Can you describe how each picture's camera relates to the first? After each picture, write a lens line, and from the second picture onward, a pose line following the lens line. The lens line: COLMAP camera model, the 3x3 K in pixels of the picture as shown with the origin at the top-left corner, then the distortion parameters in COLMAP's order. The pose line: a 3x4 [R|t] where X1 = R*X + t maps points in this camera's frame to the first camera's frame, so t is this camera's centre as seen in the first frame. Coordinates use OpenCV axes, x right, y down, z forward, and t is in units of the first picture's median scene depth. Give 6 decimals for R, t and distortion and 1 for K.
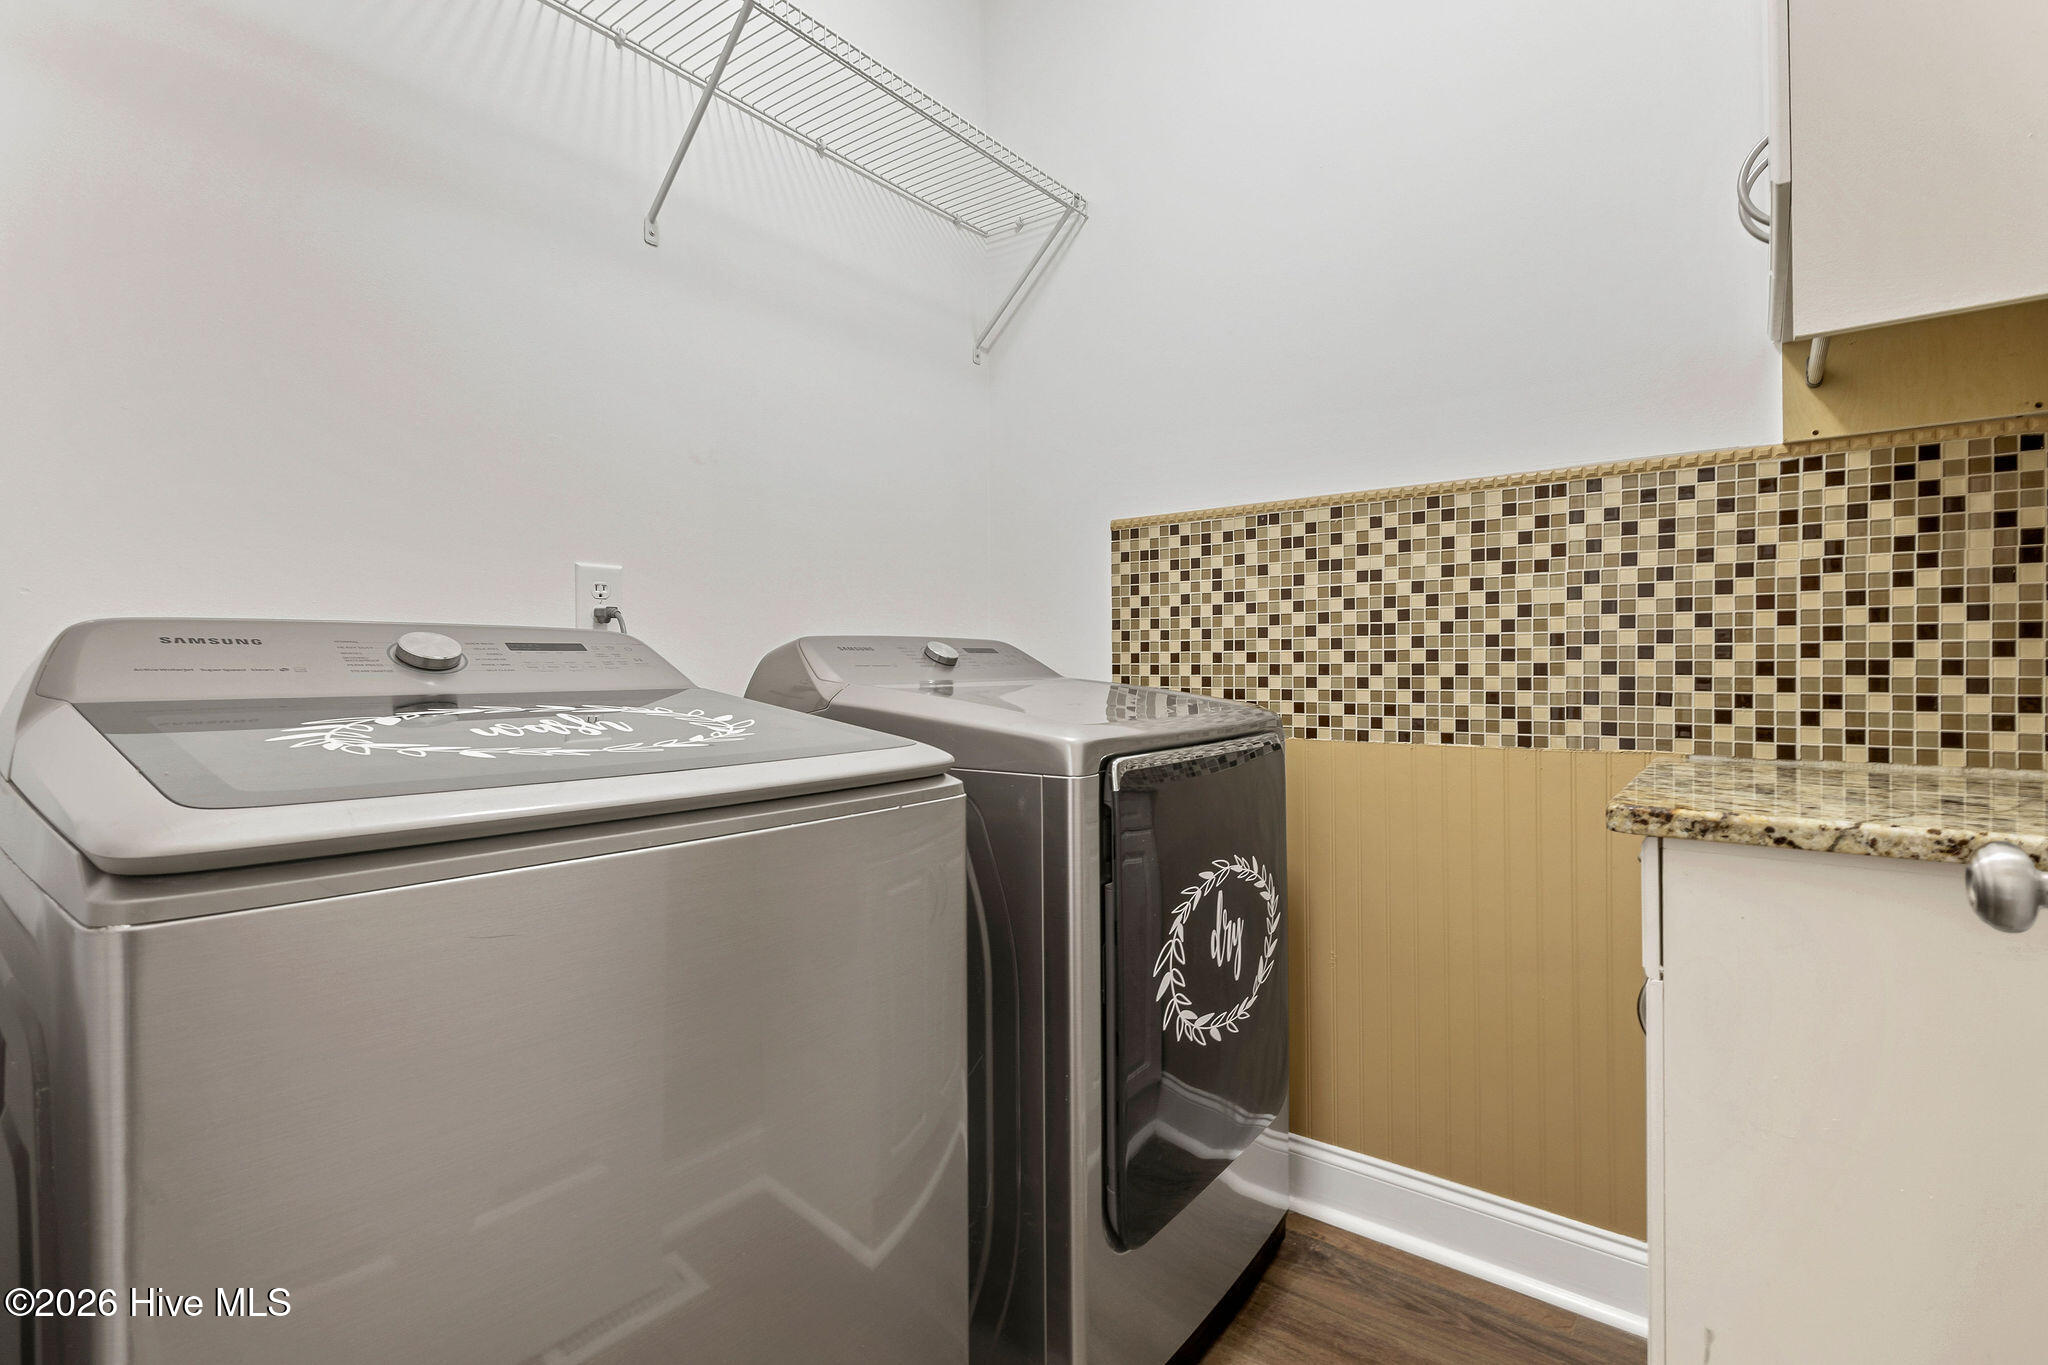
lens RADIAL K [[954.4, 0, 1069.3], [0, 954.4, 669.5], [0, 0, 1]] dist [0.007898, 0.000039]
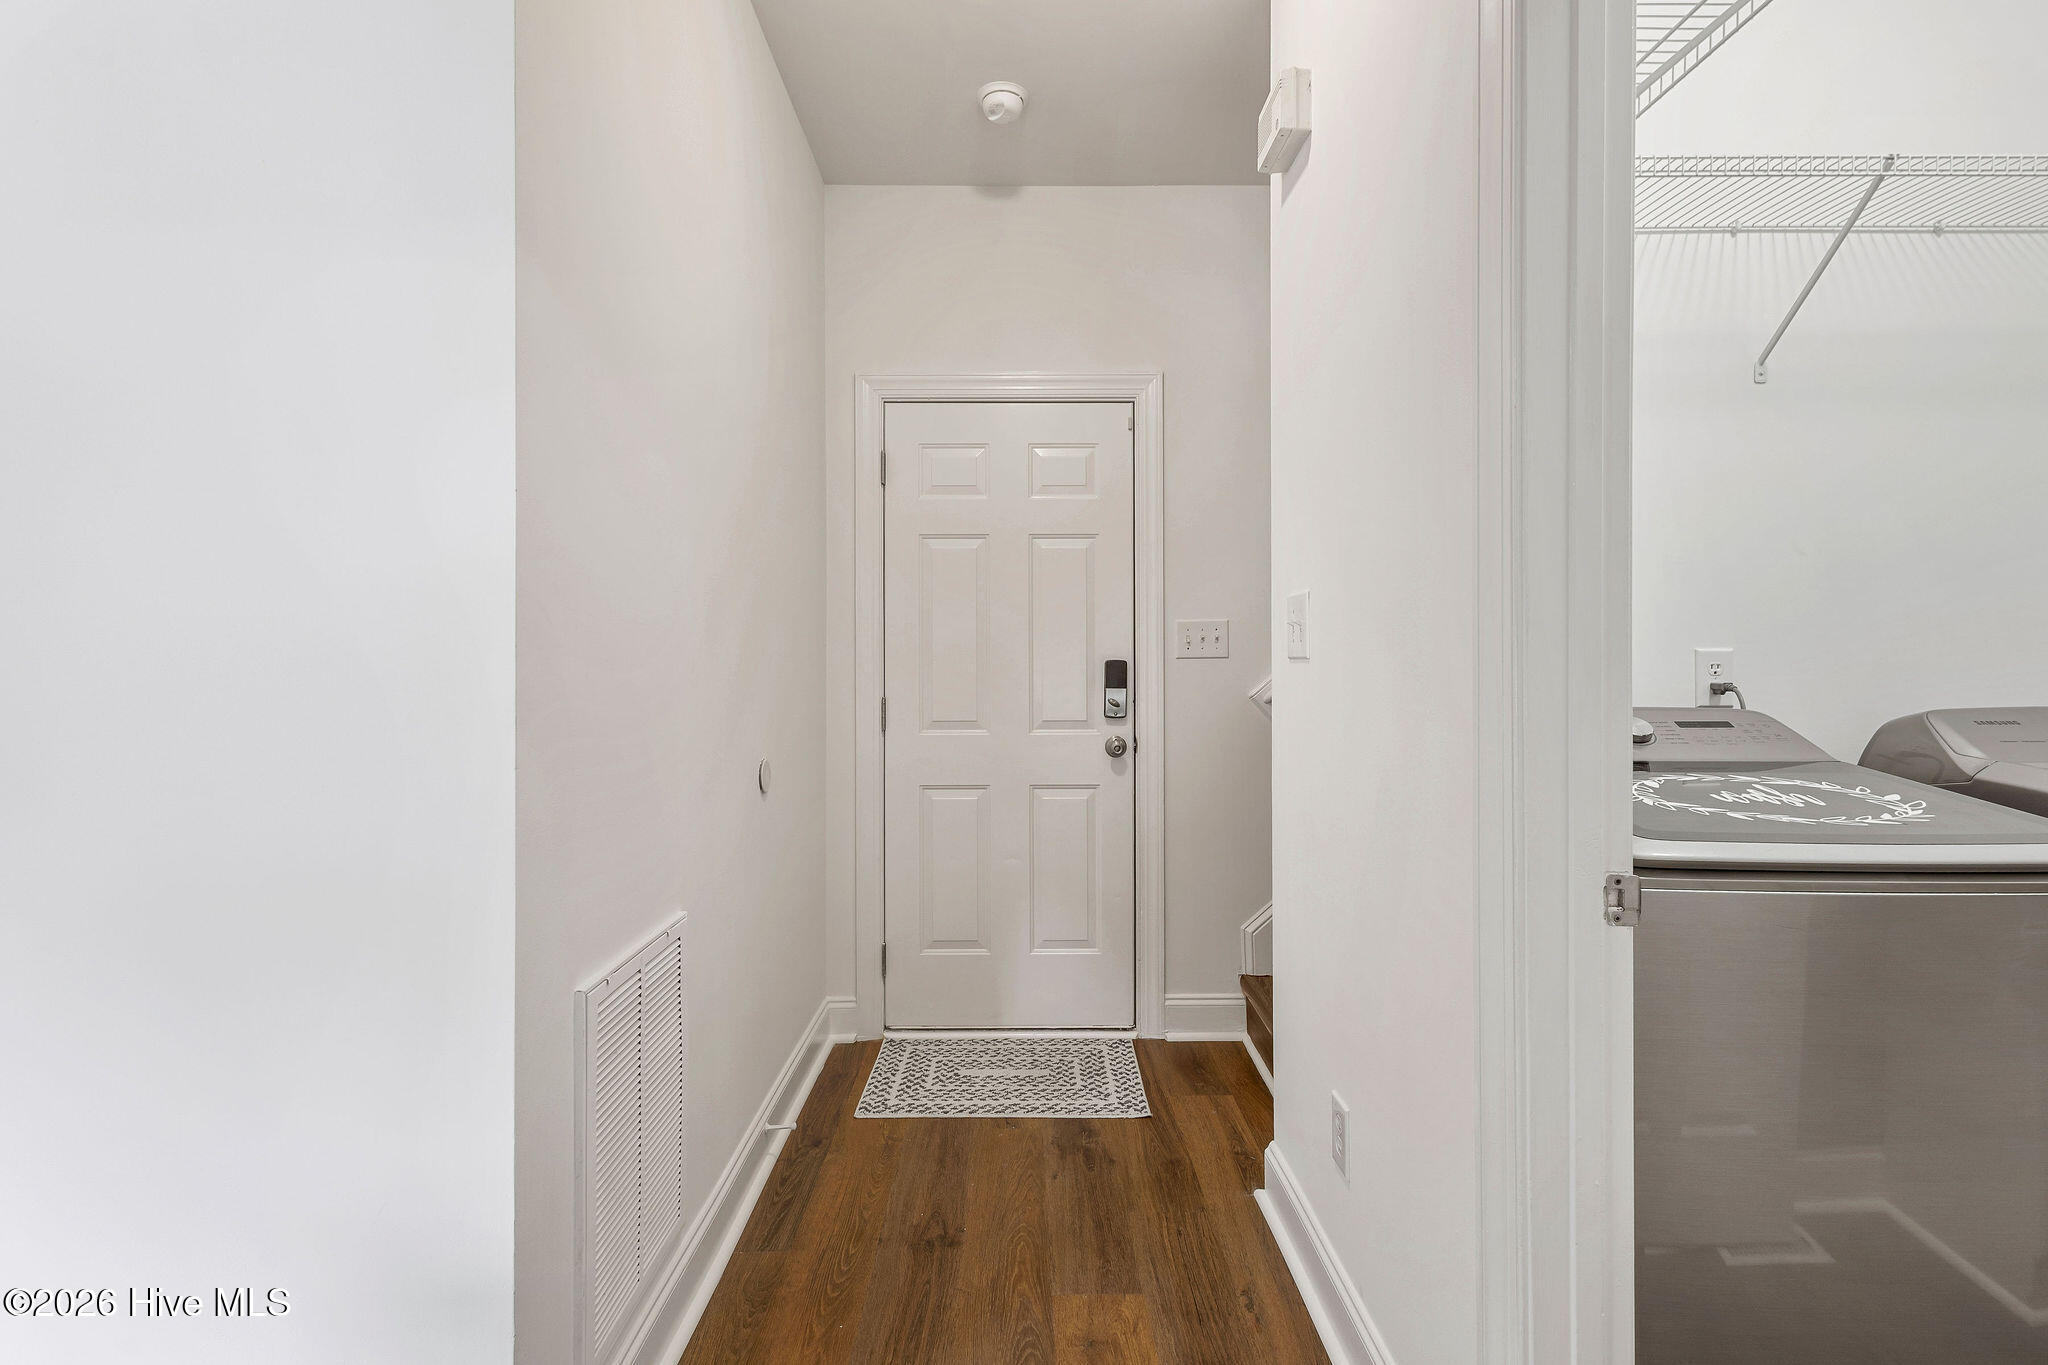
lens RADIAL K [[954.4, 0, 1069.3], [0, 954.4, 669.5], [0, 0, 1]] dist [0.007898, 0.000039]
pose [[0.625762, 0.002080, -0.780011, -0.043538], [-0.001880, 0.999998, 0.001159, -0.083888], [0.780011, 0.000741, 0.625765, -0.452083]]
